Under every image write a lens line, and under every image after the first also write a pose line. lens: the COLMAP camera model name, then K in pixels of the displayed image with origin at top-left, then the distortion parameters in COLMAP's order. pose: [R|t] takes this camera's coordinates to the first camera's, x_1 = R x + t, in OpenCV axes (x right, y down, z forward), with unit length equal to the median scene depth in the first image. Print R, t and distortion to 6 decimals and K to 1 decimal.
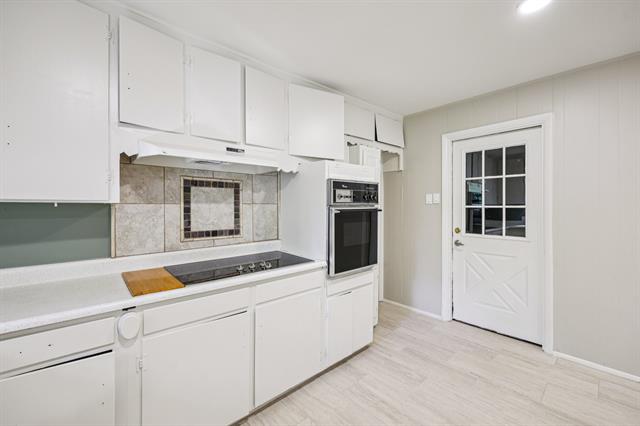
lens RADIAL K [[262.7, 0, 316.0], [0, 262.7, 210.2], [0, 0, 1]] dist [0.001338, -0.000521]
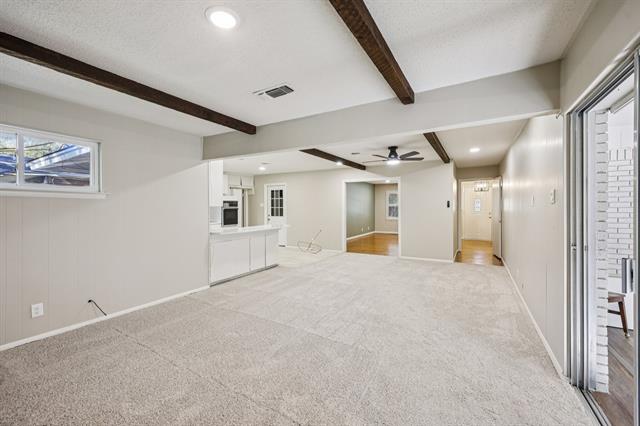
lens RADIAL K [[262.7, 0, 316.0], [0, 262.7, 208.3], [0, 0, 1]] dist [0.001338, -0.000521]
pose [[0.955950, -0.001190, 0.293526, 0.186722], [0.004214, 0.999944, -0.009670, 0.030121], [-0.293498, 0.010481, 0.955902, -2.423847]]
